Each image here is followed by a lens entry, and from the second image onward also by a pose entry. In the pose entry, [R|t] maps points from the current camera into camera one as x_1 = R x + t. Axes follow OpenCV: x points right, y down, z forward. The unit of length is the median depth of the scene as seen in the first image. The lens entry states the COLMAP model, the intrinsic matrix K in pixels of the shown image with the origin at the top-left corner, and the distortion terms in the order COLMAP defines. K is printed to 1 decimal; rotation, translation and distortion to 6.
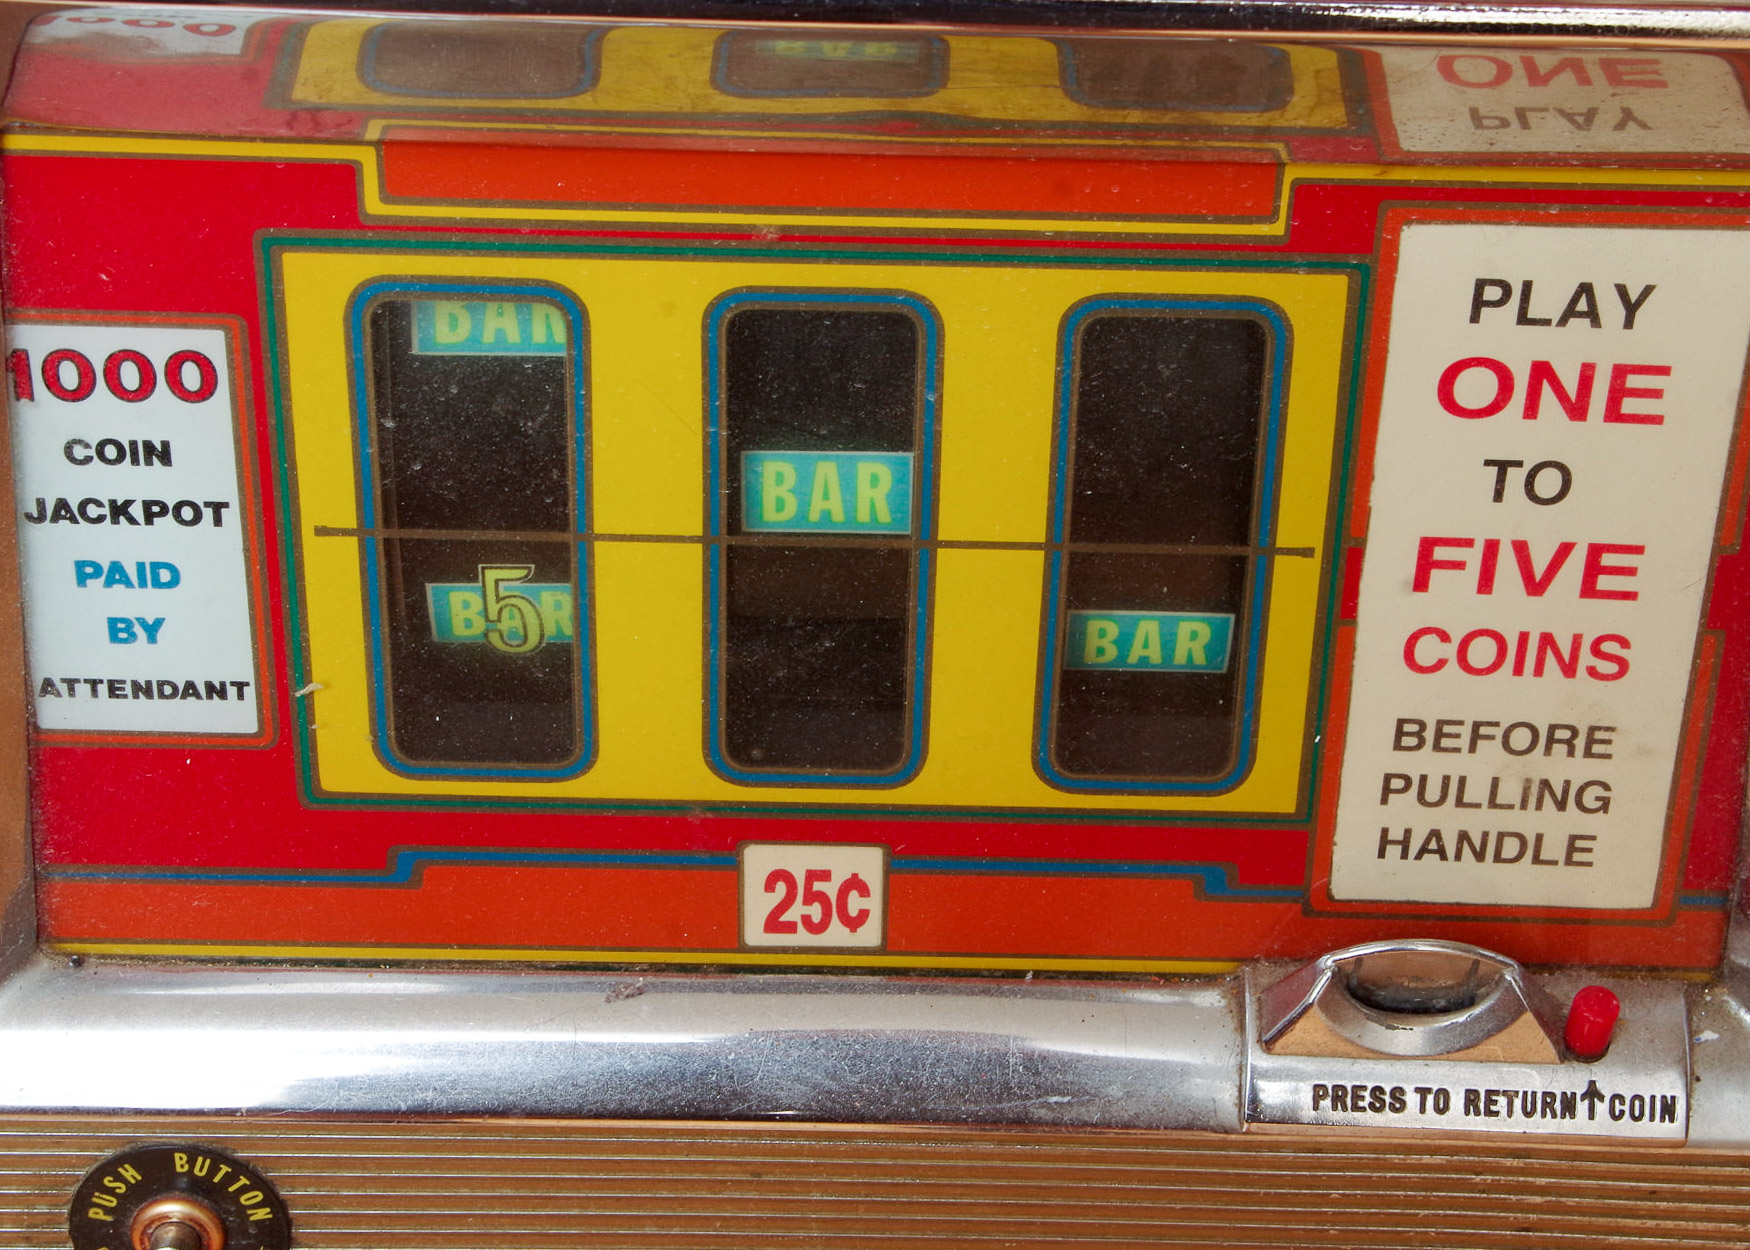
lens RADIAL K [[3210.5, 0, 882.8], [0, 3210.5, 532.6], [0, 0, 1]] dist [0.081840, 0.000000]
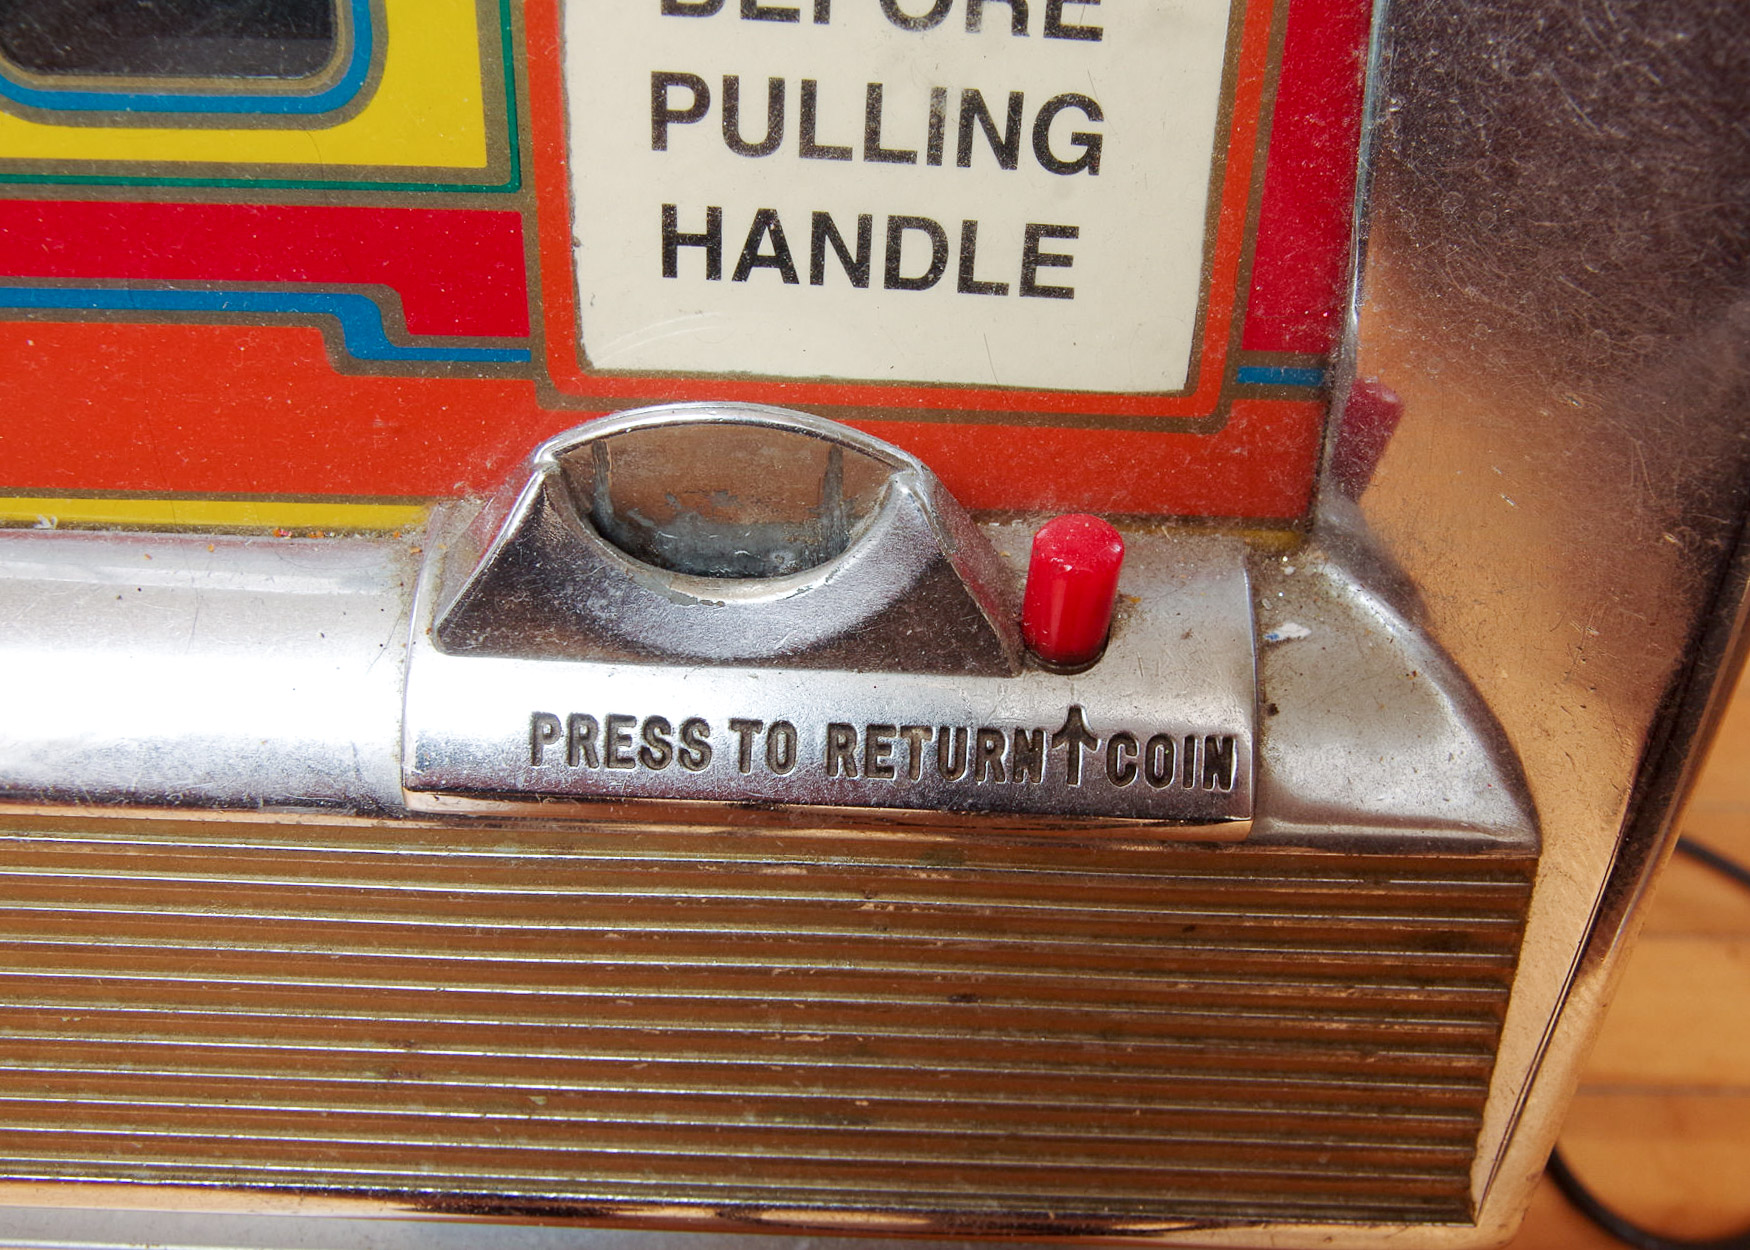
lens RADIAL K [[1369.2, 0, 879.0], [0, 1369.2, 614.4], [0, 0, 1]] dist [-0.077415, 0.003257]
pose [[0.999941, 0.006078, 0.009012, 0.187028], [-0.005408, 0.997344, -0.072630, 0.171436], [-0.009429, 0.072577, 0.997318, 0.784599]]
